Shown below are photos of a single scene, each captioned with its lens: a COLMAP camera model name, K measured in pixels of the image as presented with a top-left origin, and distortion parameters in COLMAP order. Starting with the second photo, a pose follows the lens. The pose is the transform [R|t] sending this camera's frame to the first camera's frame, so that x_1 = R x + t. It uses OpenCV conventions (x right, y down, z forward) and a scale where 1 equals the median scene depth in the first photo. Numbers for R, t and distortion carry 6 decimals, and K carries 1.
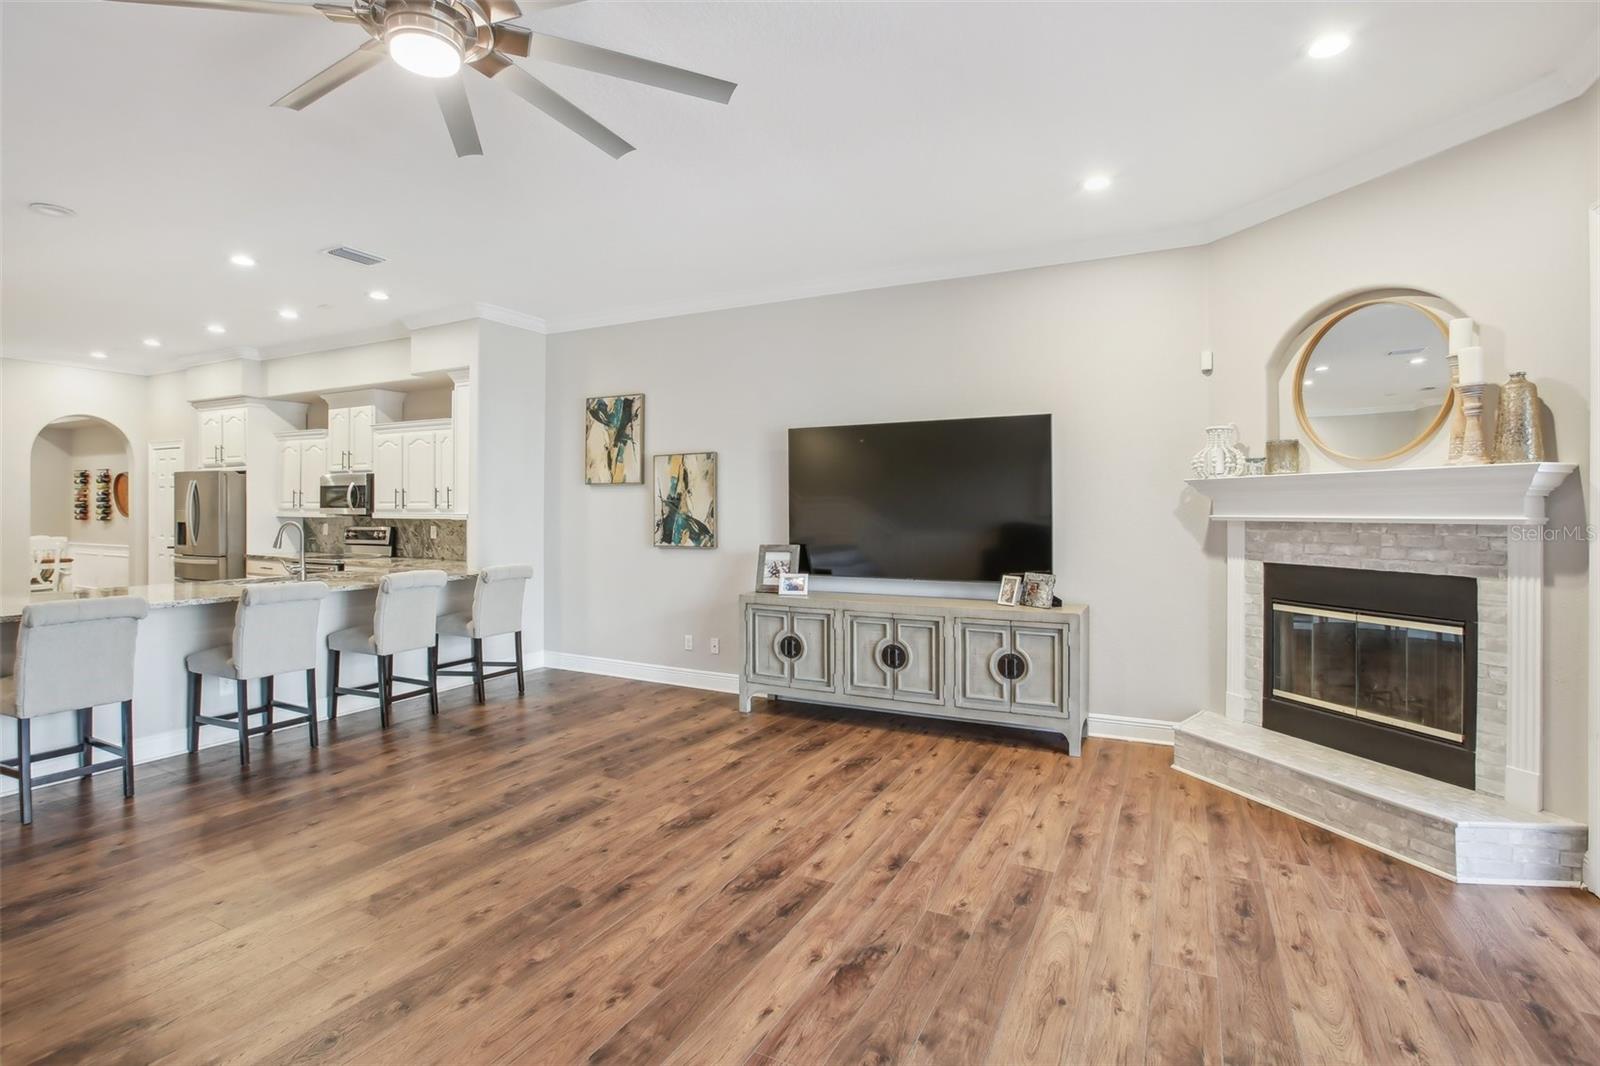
lens RADIAL K [[783.5, 0, 792.2], [0, 783.5, 514.6], [0, 0, 1]] dist [-0.056651, 0.020642]
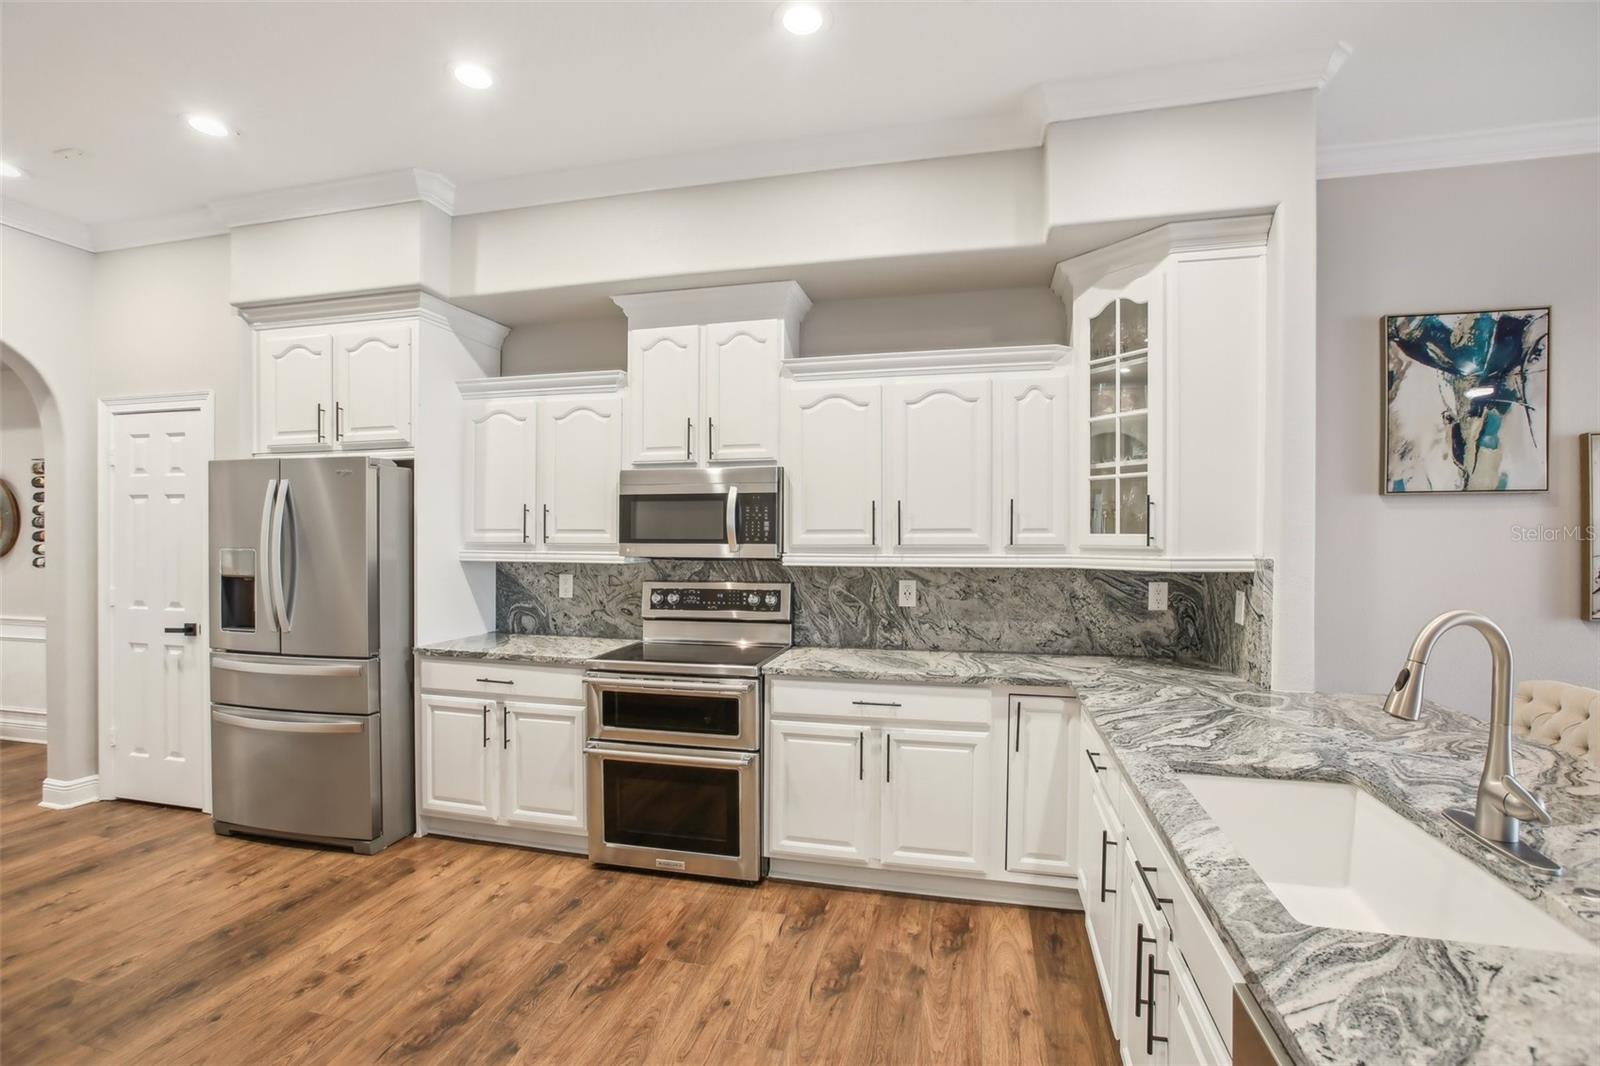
lens RADIAL K [[735.0, 0, 786.9], [0, 735.0, 530.0], [0, 0, 1]] dist [-0.044099, 0.015748]
pose [[0.972020, -0.002294, 0.234887, -0.870090], [0.005517, 0.999899, -0.013067, -0.014455], [-0.234834, 0.013998, 0.971935, 0.780572]]
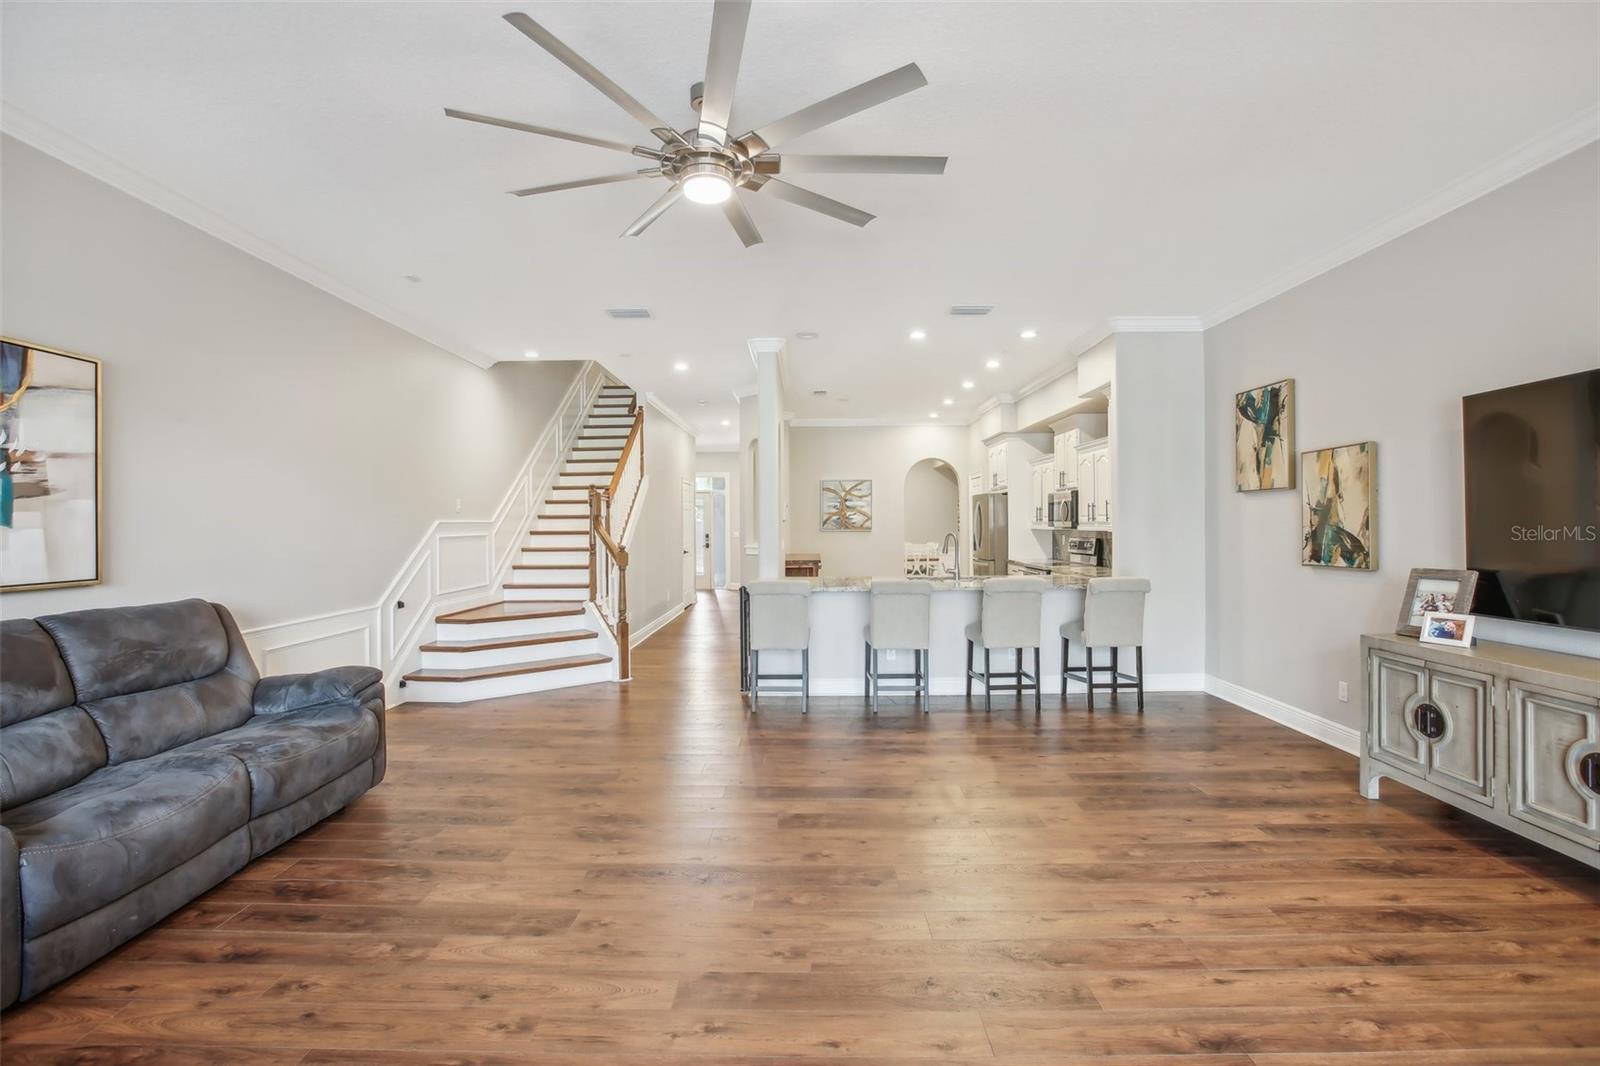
lens RADIAL K [[735.0, 0, 786.9], [0, 735.0, 530.0], [0, 0, 1]] dist [-0.044099, 0.015748]
pose [[0.438518, 0.001063, -0.898722, 0.295280], [0.001781, 0.999996, 0.002052, 0.001928], [0.898720, -0.002500, 0.438515, 0.219674]]
